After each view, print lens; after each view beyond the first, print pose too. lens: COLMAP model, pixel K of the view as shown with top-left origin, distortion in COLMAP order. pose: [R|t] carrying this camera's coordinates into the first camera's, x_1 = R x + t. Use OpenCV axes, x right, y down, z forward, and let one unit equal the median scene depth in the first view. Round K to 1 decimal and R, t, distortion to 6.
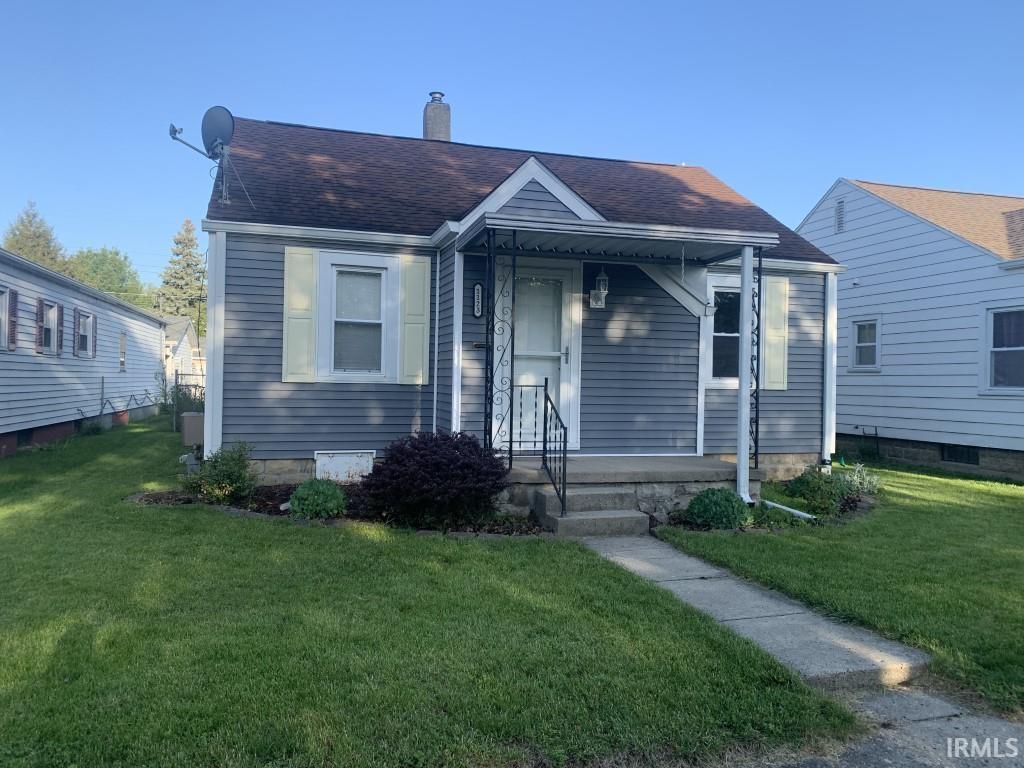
lens RADIAL K [[767.8, 0, 513.6], [0, 767.8, 383.6], [0, 0, 1]] dist [0.038642, -0.041237]
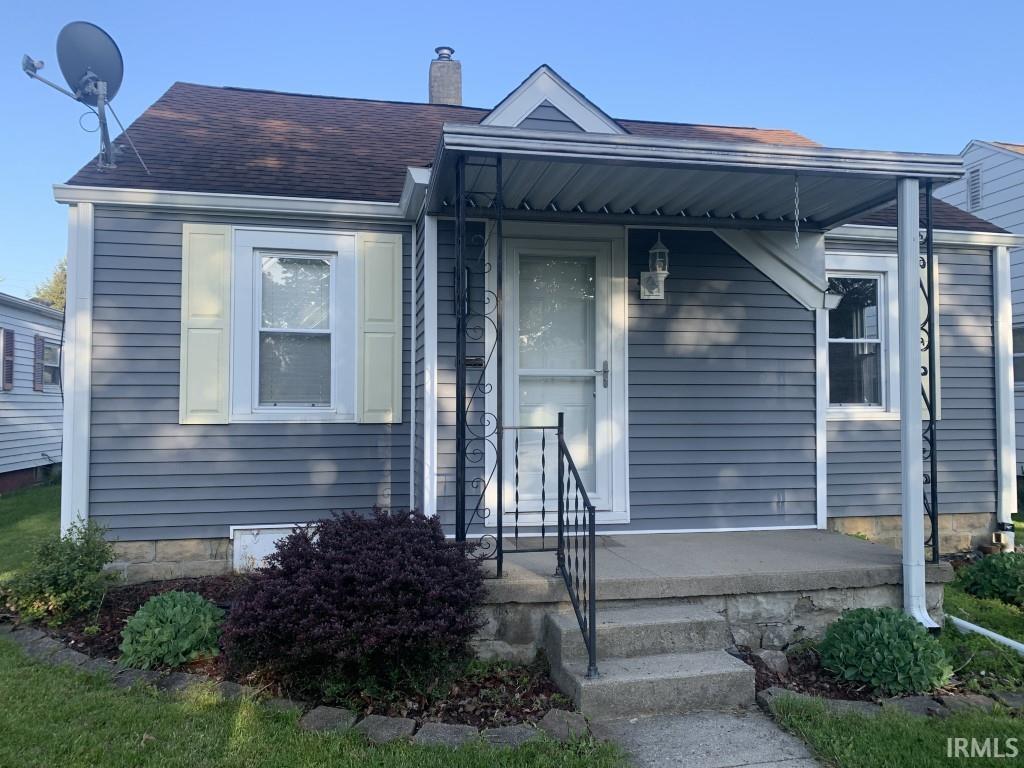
lens RADIAL K [[767.8, 0, 515.6], [0, 767.8, 384.8], [0, 0, 1]] dist [0.038642, -0.041237]
pose [[0.996449, -0.020923, -0.081561, 0.046162], [0.018231, 0.999269, -0.033612, -0.008306], [0.082205, 0.032006, 0.996101, 0.353492]]
